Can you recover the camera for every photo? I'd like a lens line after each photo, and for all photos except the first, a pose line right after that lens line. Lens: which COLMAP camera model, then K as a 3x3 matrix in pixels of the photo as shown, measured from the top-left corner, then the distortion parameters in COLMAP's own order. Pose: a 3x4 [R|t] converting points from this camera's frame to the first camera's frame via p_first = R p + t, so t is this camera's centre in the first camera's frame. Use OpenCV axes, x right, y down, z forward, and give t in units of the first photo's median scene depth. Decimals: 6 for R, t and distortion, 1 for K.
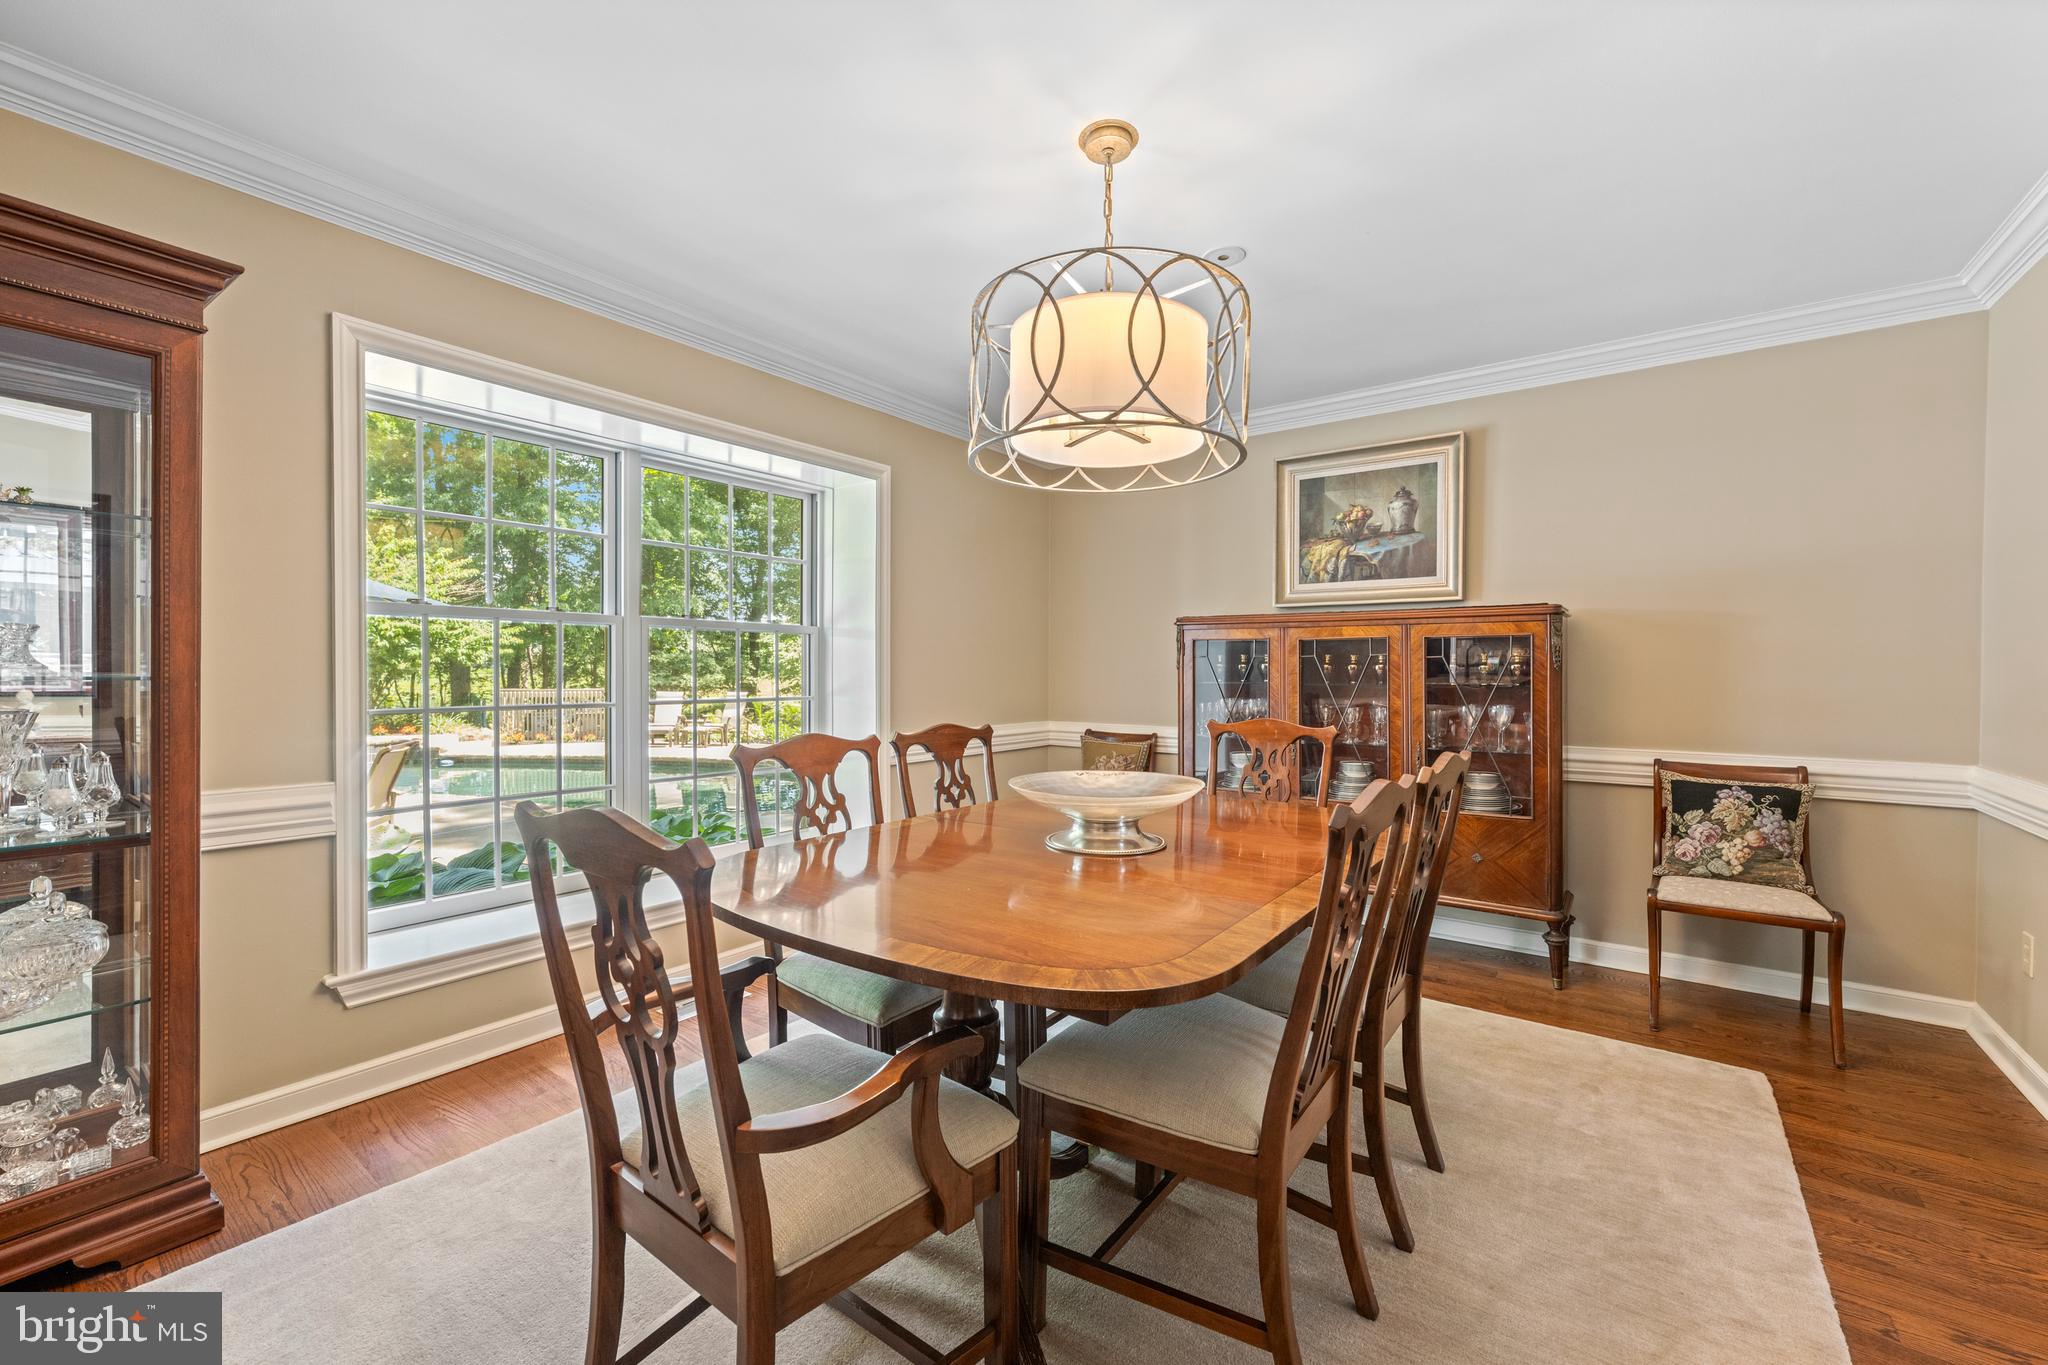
lens RADIAL K [[817.6, 0, 1016.0], [0, 817.6, 671.4], [0, 0, 1]] dist [-0.000391, 0.000132]
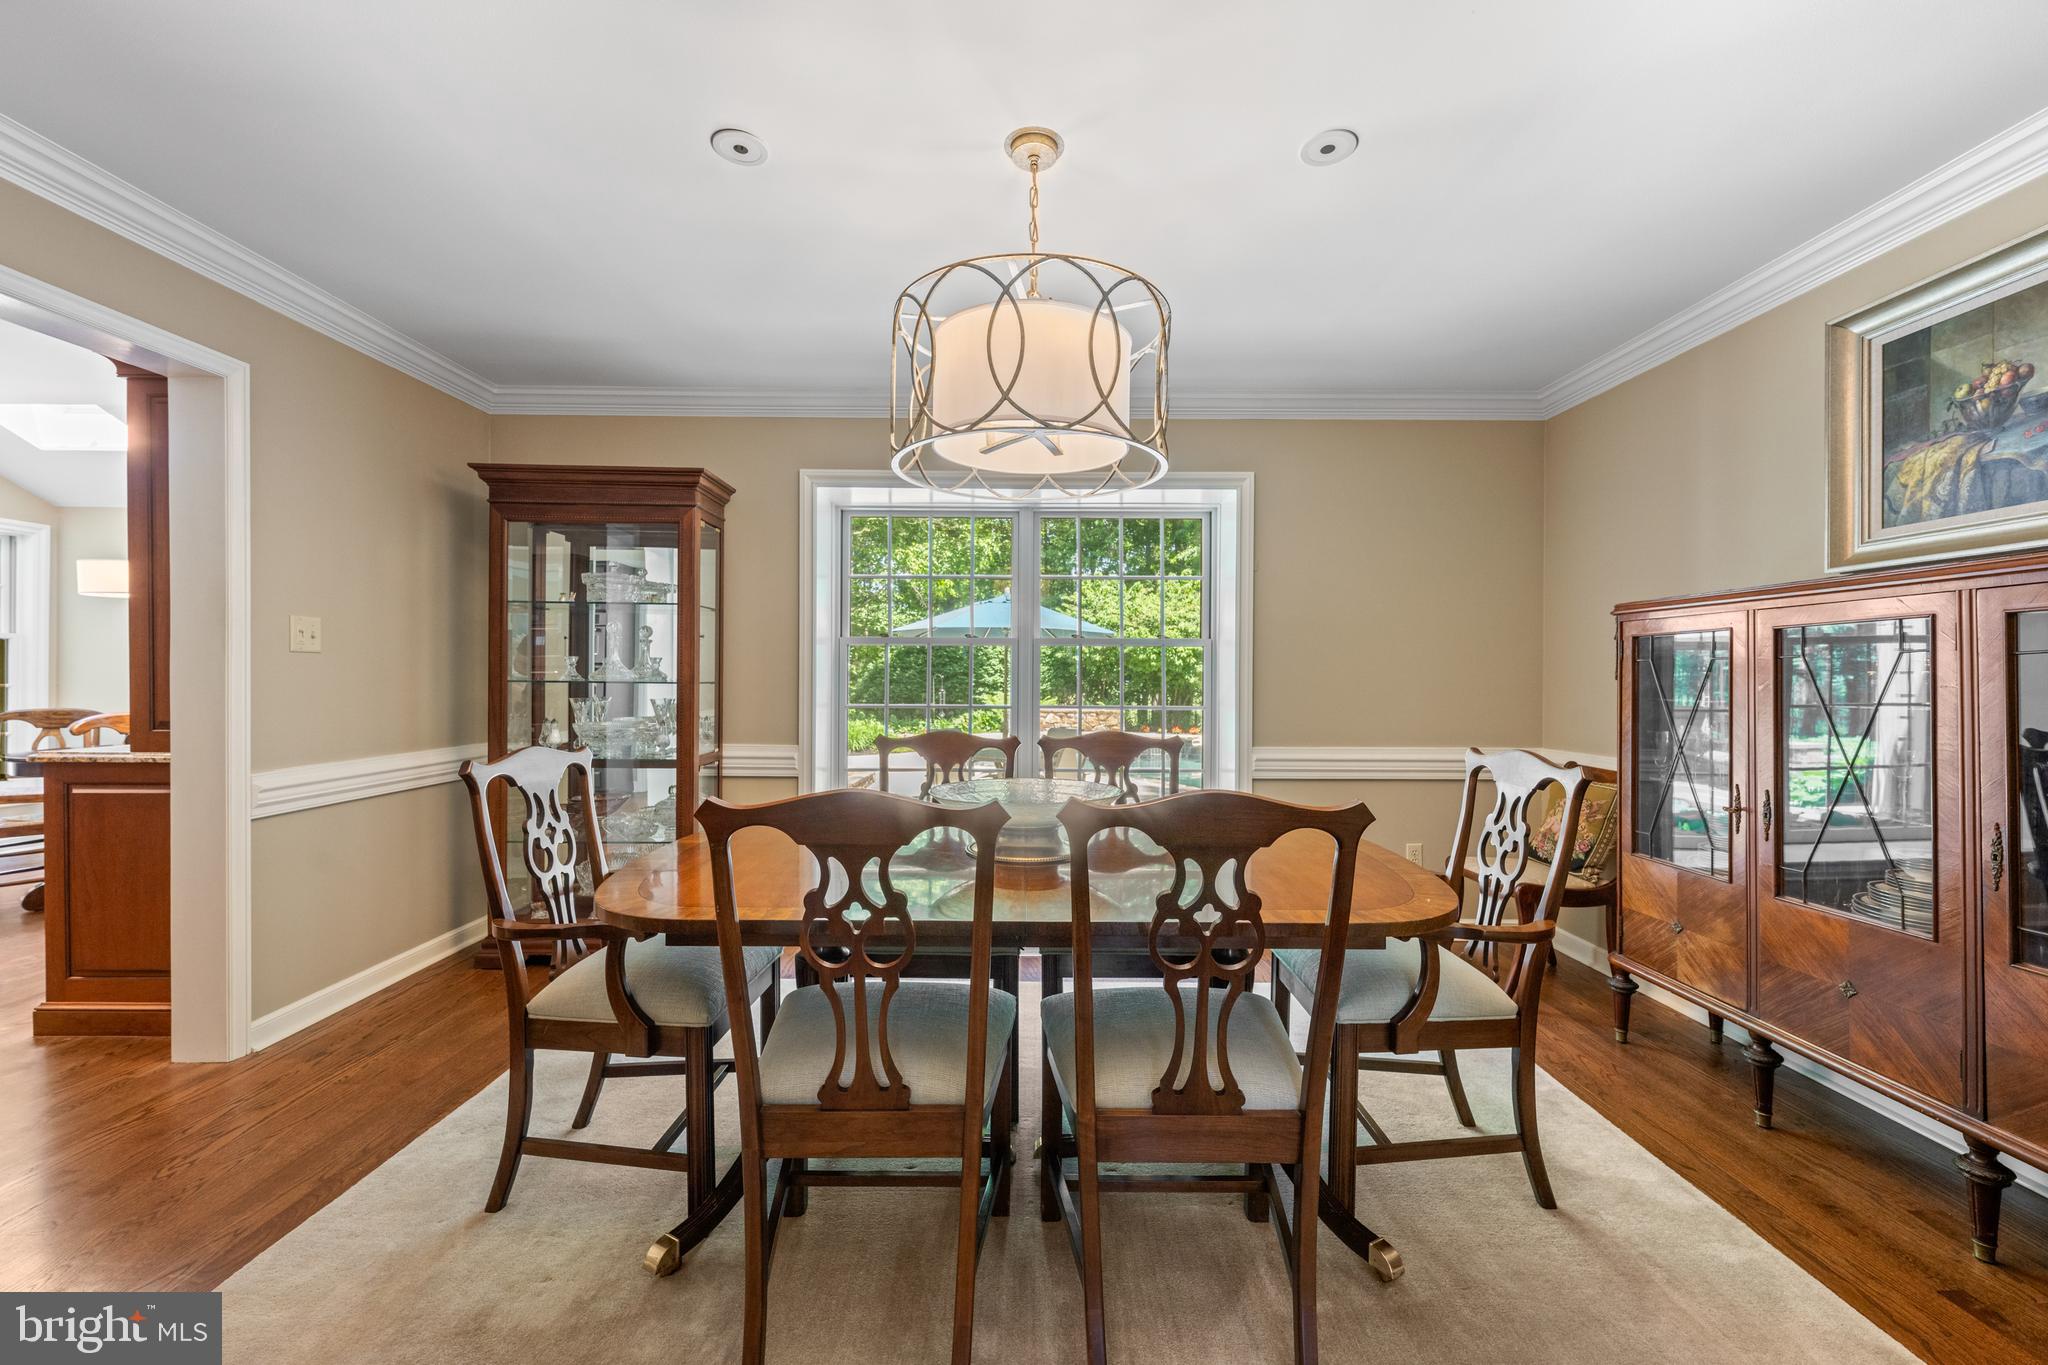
lens RADIAL K [[817.6, 0, 1019.9], [0, 817.6, 674.9], [0, 0, 1]] dist [-0.000391, 0.000132]
pose [[0.604909, -0.007620, -0.796258, 0.445840], [-0.002823, 0.999927, -0.011714, 0.002748], [0.796289, 0.009334, 0.604844, 0.190123]]
